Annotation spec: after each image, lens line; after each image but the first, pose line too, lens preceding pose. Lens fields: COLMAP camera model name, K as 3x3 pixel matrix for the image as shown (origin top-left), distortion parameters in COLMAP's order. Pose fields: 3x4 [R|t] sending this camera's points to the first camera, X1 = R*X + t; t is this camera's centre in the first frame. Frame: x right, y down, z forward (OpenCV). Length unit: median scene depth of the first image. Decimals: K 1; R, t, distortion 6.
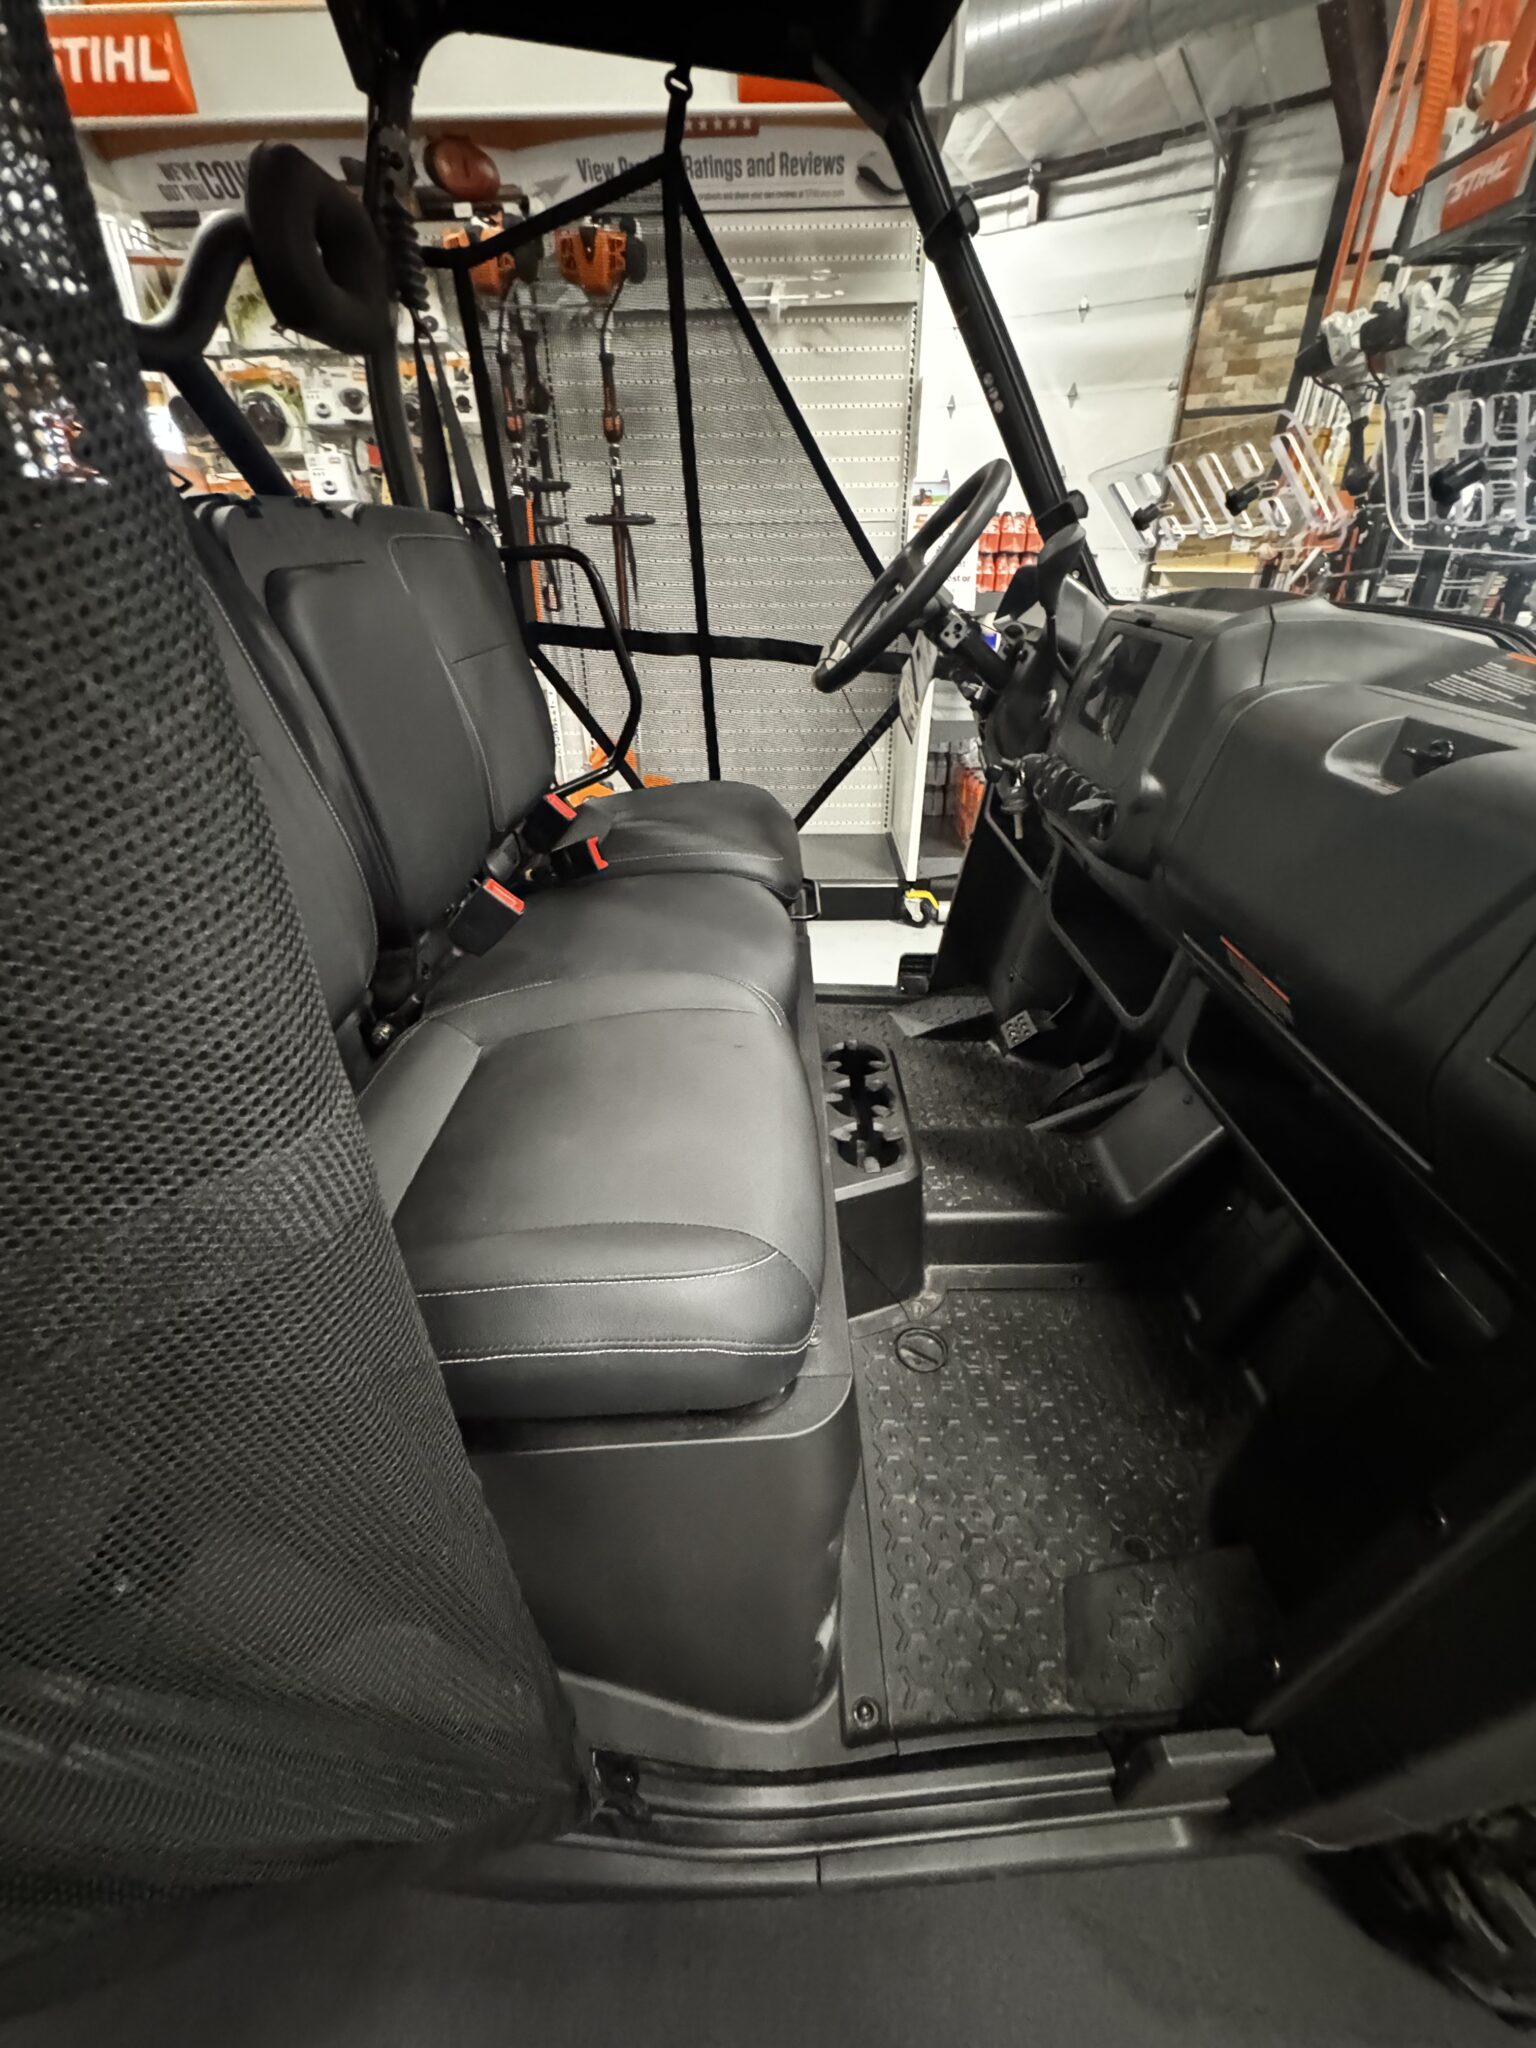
lens RADIAL K [[814.6, 0, 768.0], [0, 814.6, 1024.0], [0, 0, 1]] dist [-0.003901, -0.000073]
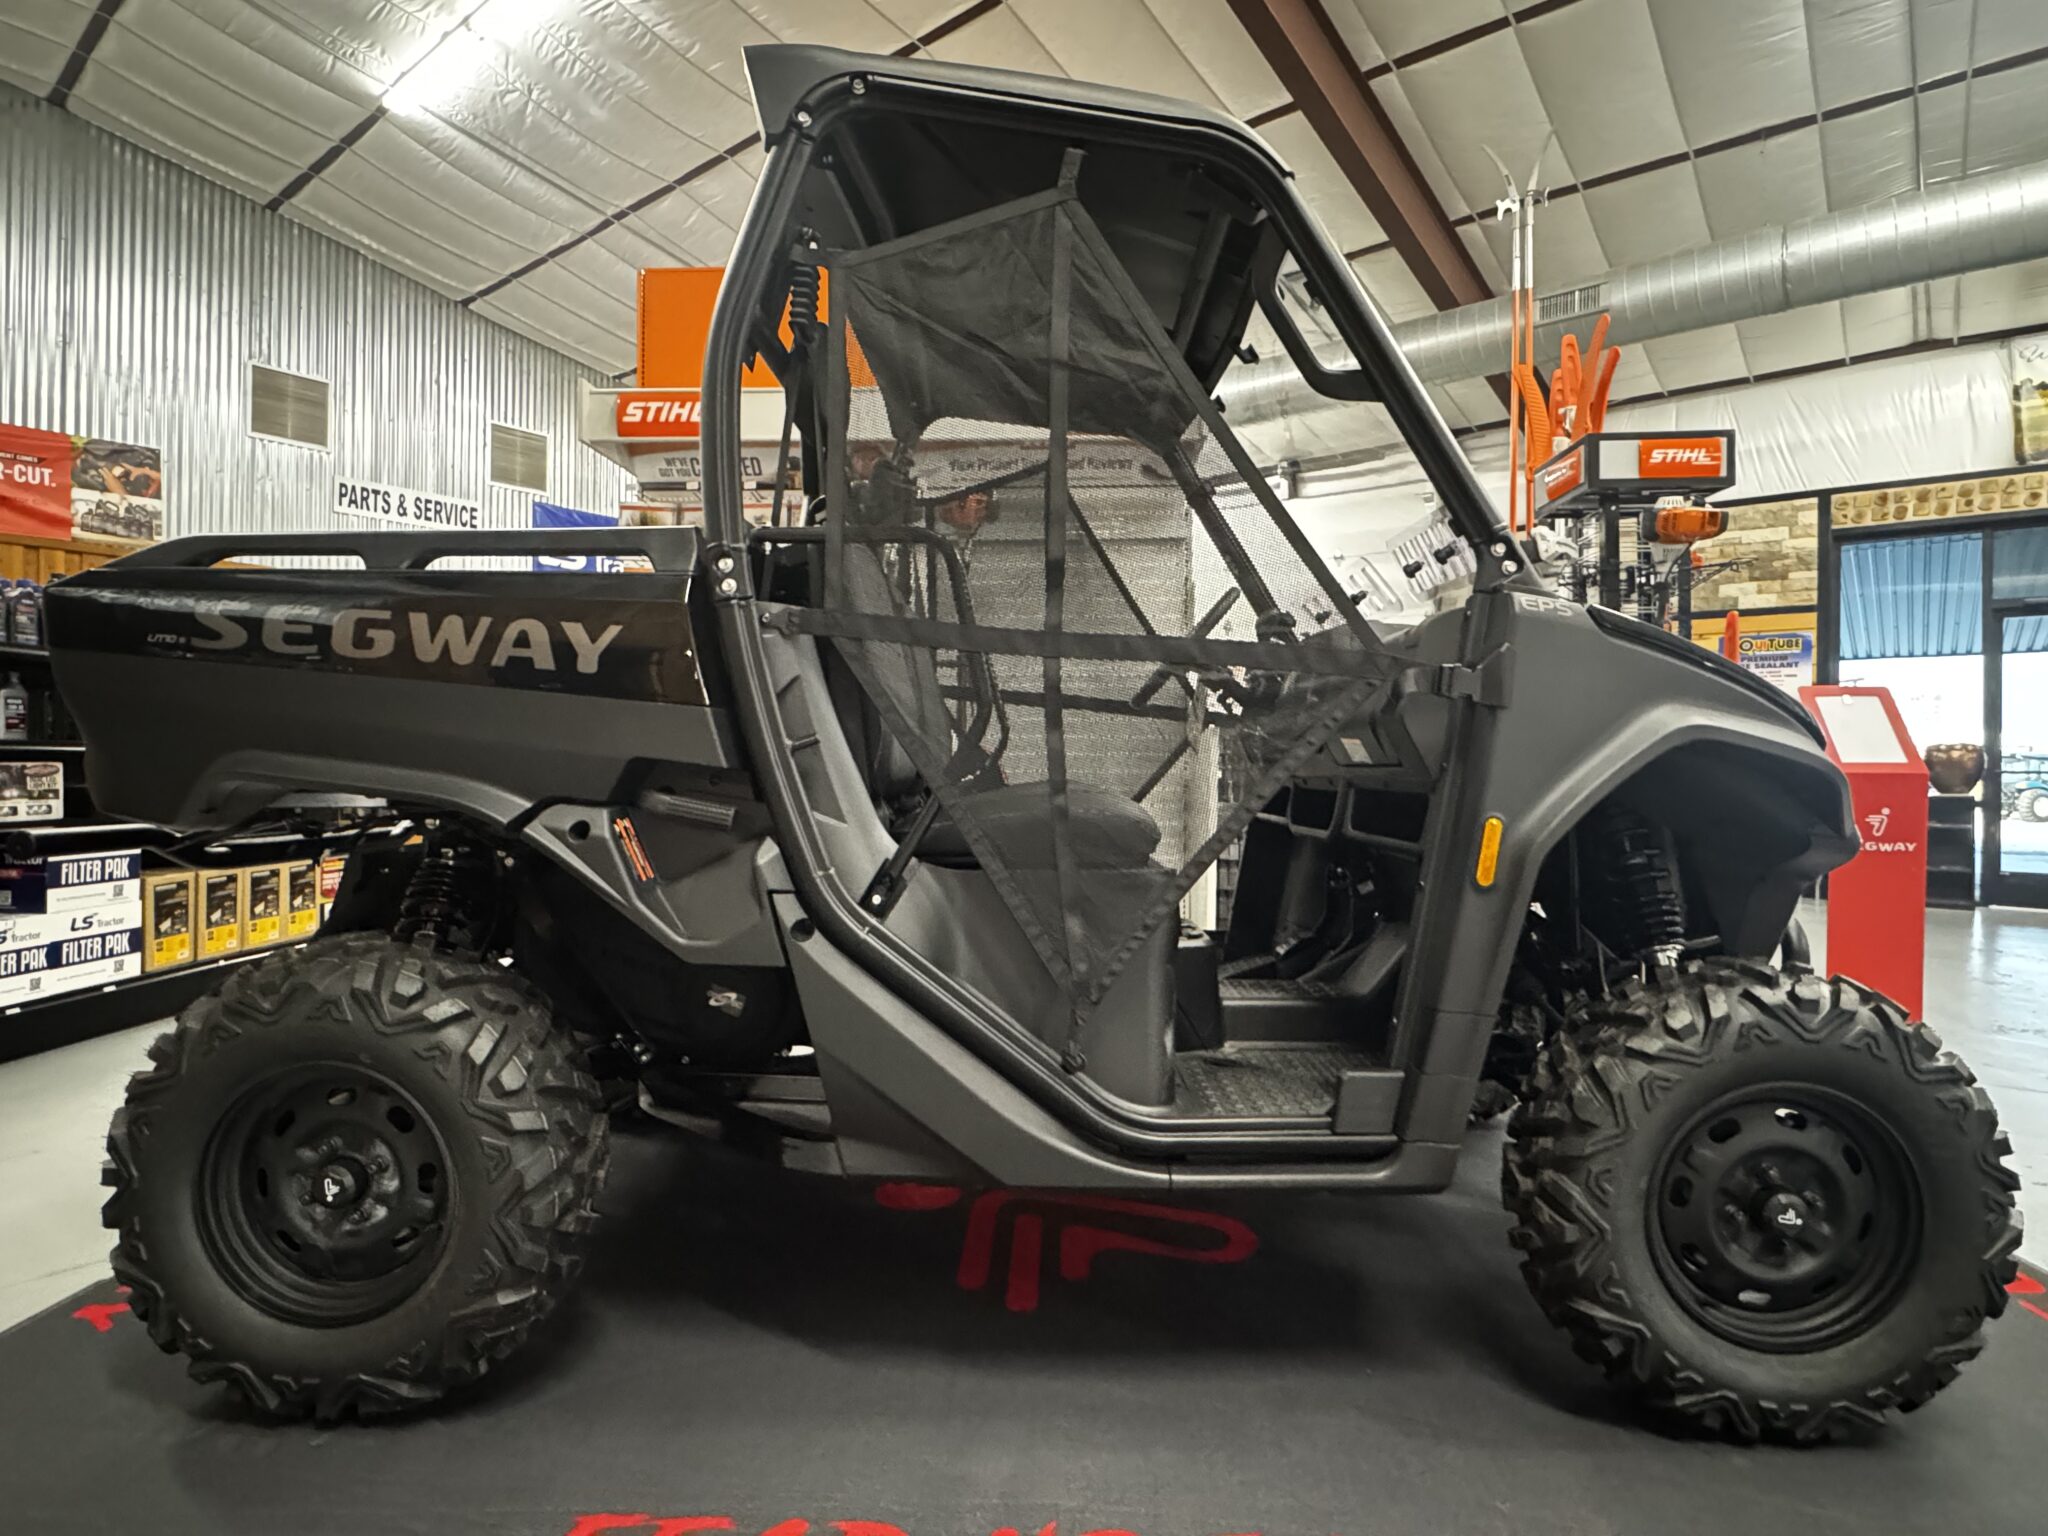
lens RADIAL K [[1068.4, 0, 1024.0], [0, 1068.4, 768.0], [0, 0, 1]] dist [0.002488, -0.000232]
pose [[0.999746, 0.014429, -0.017333, -0.066104], [-0.021233, 0.861203, -0.507818, 0.431017], [0.007600, 0.508057, 0.861290, -0.417916]]
